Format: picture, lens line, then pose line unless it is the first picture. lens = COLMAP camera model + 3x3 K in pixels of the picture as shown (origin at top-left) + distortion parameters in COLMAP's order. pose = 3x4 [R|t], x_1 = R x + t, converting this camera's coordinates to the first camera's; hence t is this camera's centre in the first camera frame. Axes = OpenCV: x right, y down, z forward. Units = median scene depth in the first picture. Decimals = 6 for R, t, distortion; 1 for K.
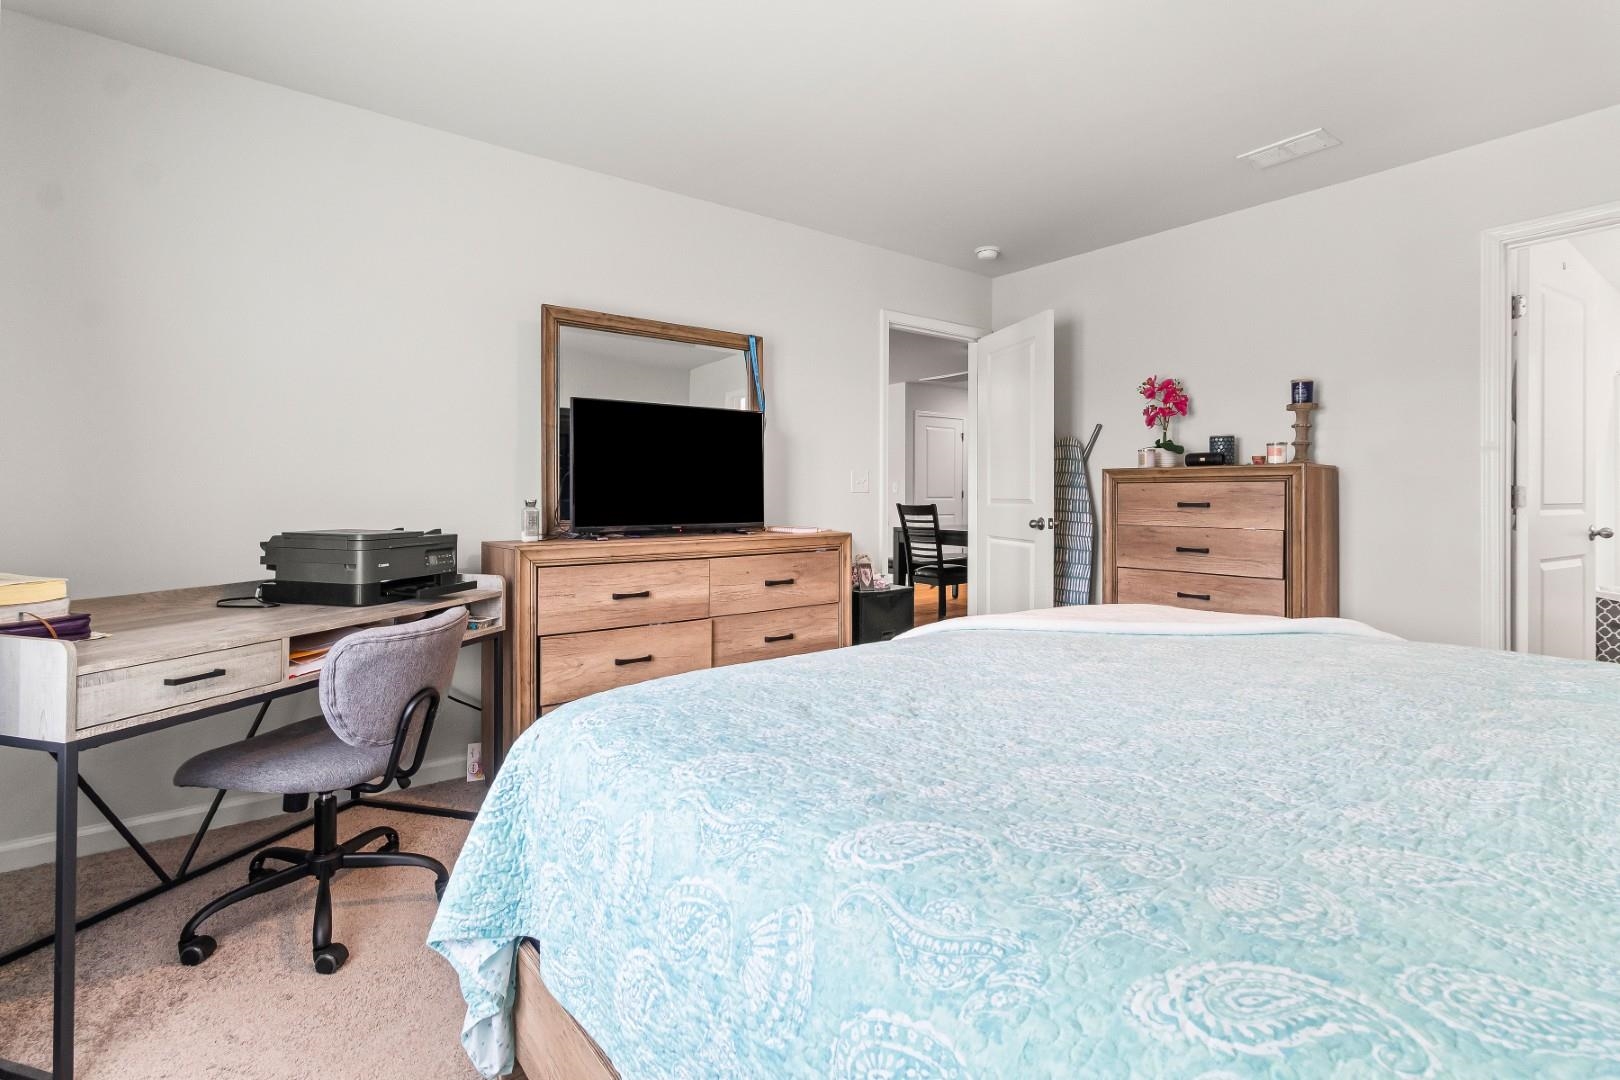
lens RADIAL K [[754.2, 0, 806.5], [0, 754.2, 503.7], [0, 0, 1]] dist [0.001750, 0.000313]
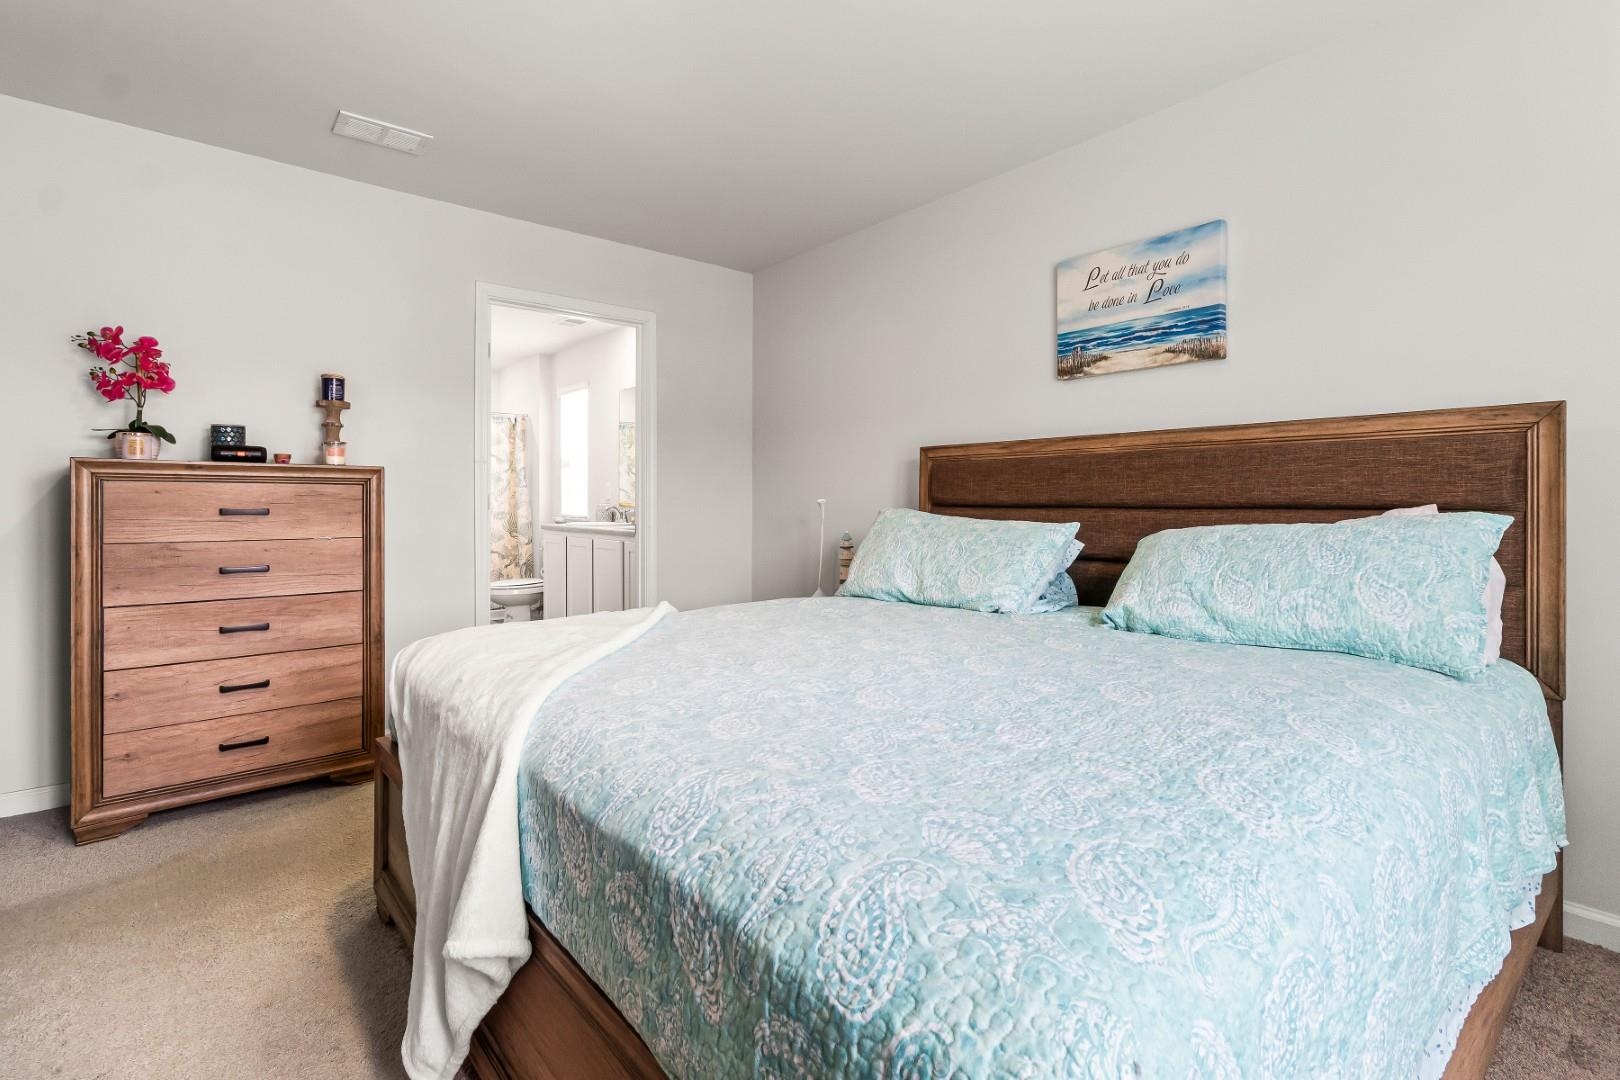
lens RADIAL K [[754.2, 0, 806.5], [0, 754.2, 503.7], [0, 0, 1]] dist [0.001750, 0.000313]
pose [[-0.031843, -0.003201, 0.999488, -0.289014], [0.008000, 0.999962, 0.003457, -0.004827], [-0.999461, 0.008106, -0.031817, 0.446580]]
